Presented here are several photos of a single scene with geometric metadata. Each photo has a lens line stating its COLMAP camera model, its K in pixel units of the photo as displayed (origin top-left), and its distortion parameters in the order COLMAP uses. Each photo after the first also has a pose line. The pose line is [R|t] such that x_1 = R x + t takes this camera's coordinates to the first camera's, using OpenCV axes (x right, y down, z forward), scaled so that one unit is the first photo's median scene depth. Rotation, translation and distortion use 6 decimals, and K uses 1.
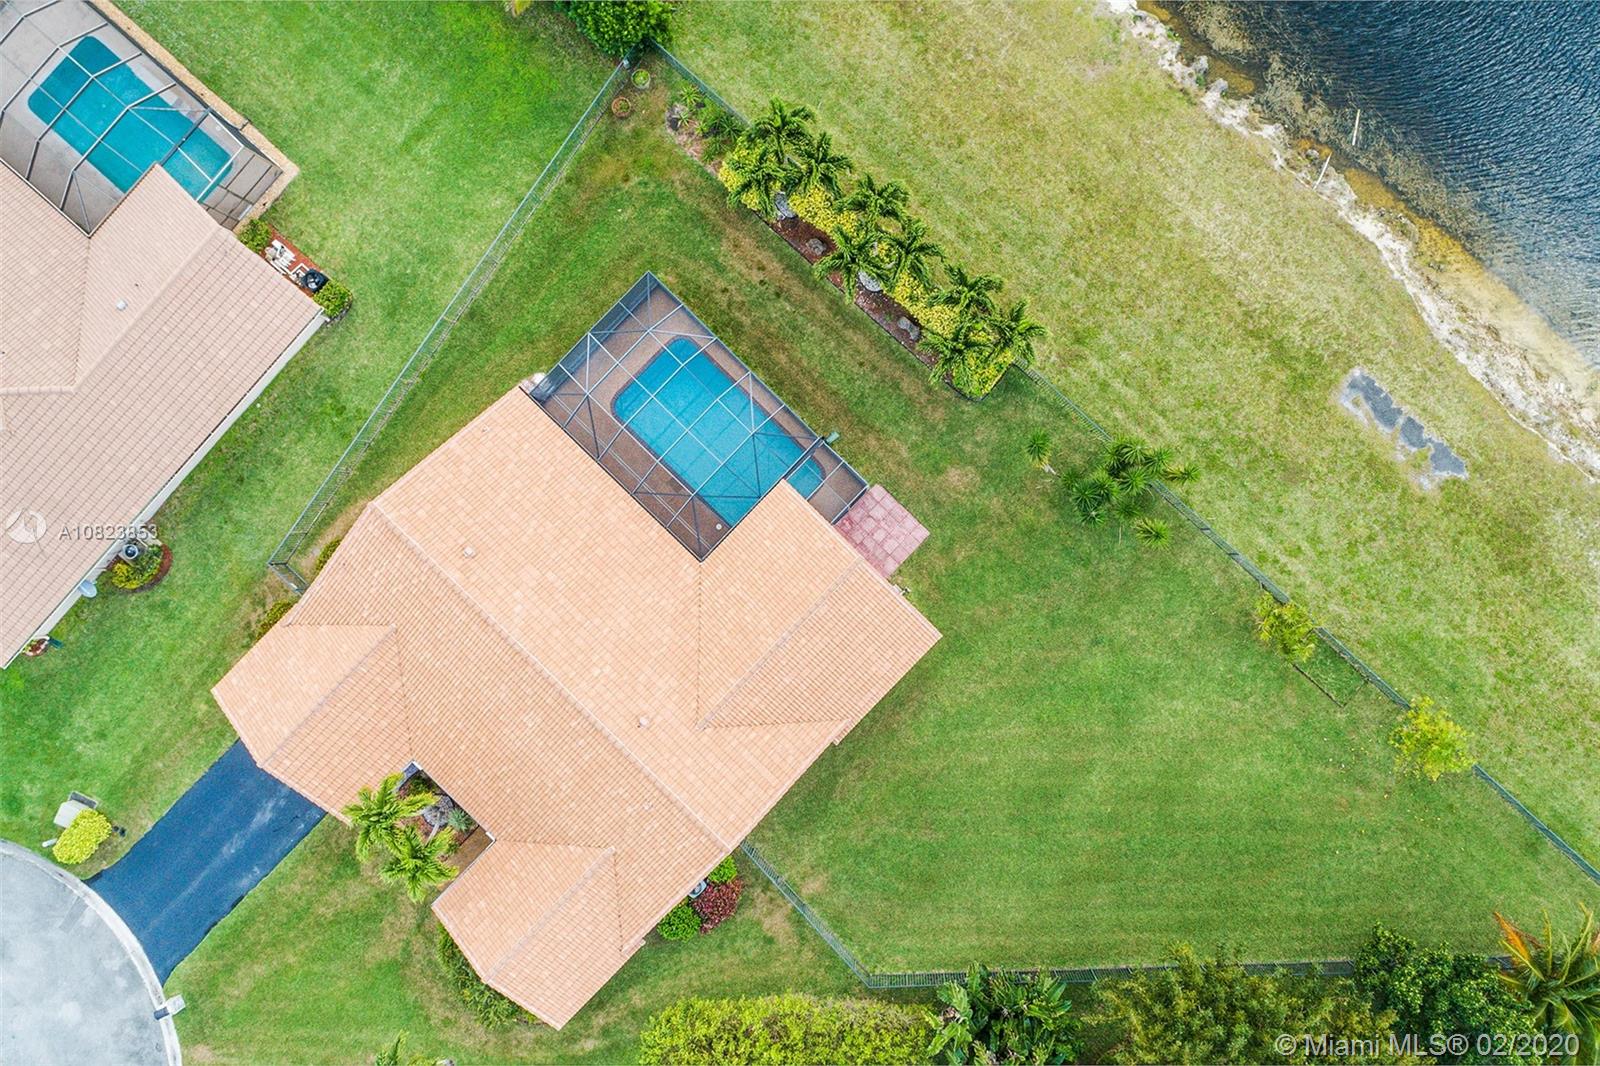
lens RADIAL K [[1272.1, 0, 800.0], [0, 1272.1, 533.0], [0, 0, 1]] dist [-0.000501, -0.014247]
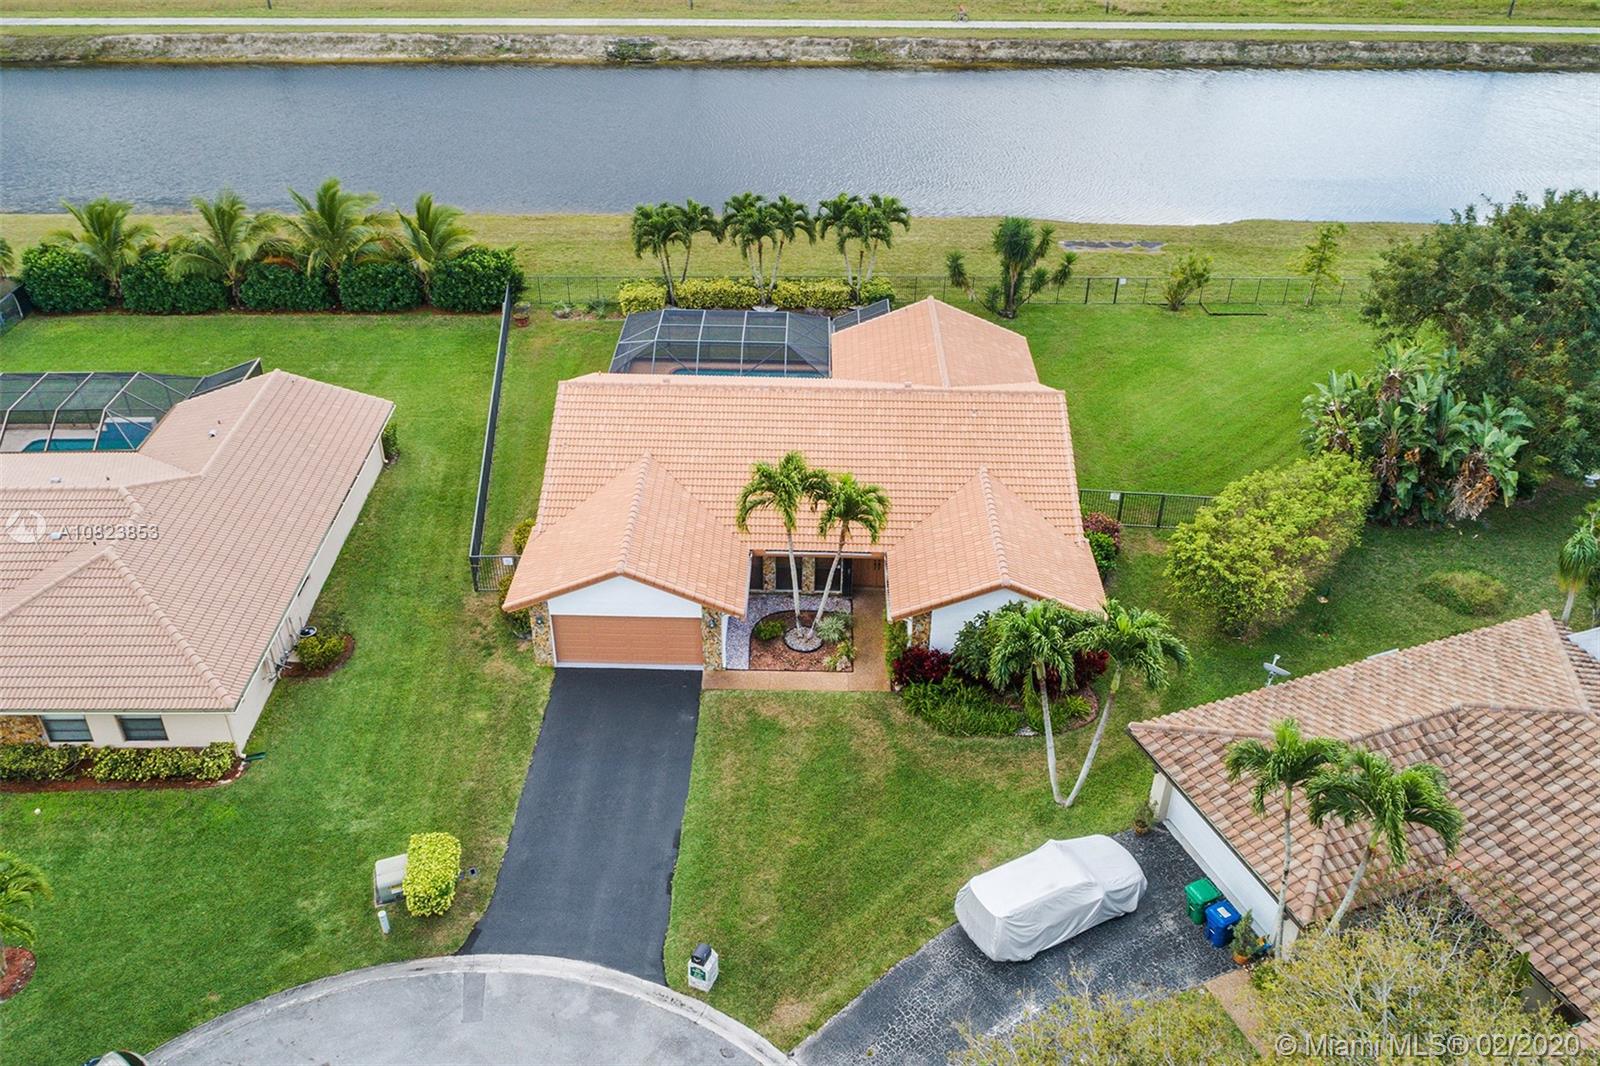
lens RADIAL K [[1272.1, 0, 800.0], [0, 1272.1, 533.0], [0, 0, 1]] dist [-0.000501, -0.014247]
pose [[0.733275, -0.360002, 0.576807, -0.728278], [0.679544, 0.416697, -0.603807, 0.677308], [-0.022982, 0.834722, 0.550191, 0.488363]]
